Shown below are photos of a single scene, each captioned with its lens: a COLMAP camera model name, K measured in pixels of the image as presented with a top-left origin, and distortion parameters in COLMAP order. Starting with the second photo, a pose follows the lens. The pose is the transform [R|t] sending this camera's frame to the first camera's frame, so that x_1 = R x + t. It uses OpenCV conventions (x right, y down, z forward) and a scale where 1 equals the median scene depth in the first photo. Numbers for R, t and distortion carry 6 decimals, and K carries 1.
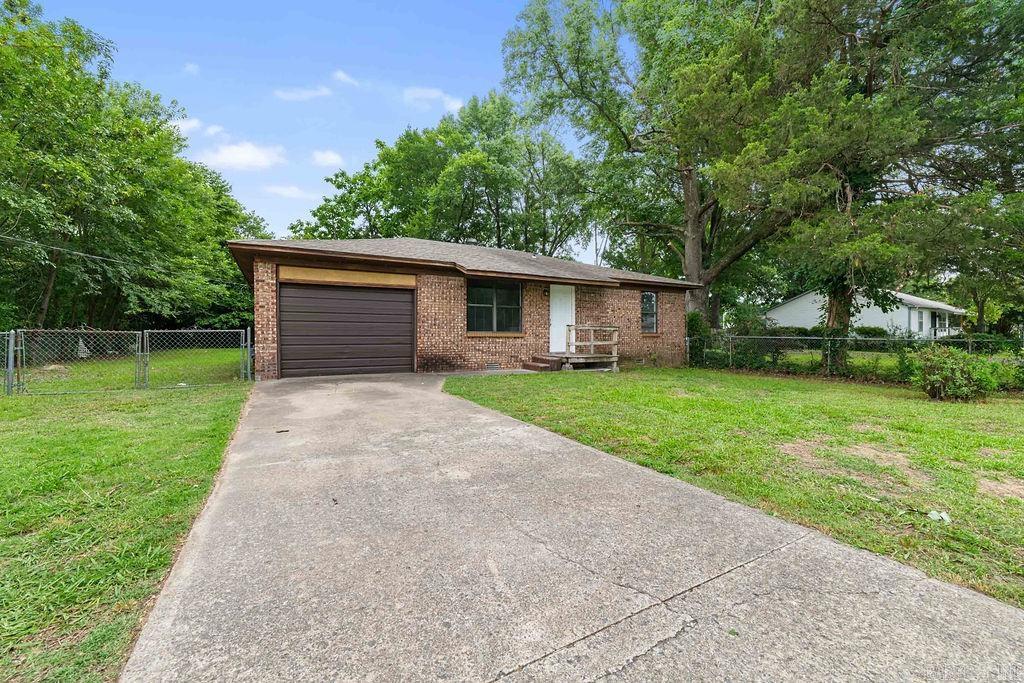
lens RADIAL K [[418.3, 0, 508.5], [0, 418.3, 335.2], [0, 0, 1]] dist [0.003605, -0.000512]
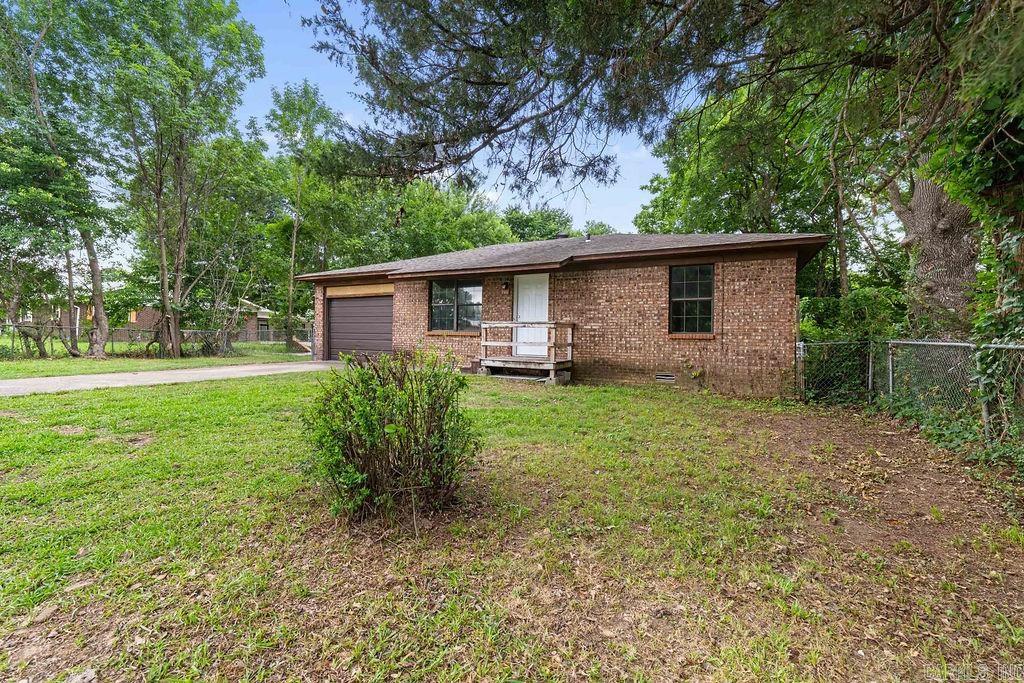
lens RADIAL K [[418.3, 0, 509.1], [0, 418.3, 343.1], [0, 0, 1]] dist [0.003605, -0.000512]
pose [[0.544268, 0.019336, -0.838688, 0.876548], [-0.015644, 0.999794, 0.012897, 0.007026], [0.838765, 0.006101, 0.544459, 0.563055]]
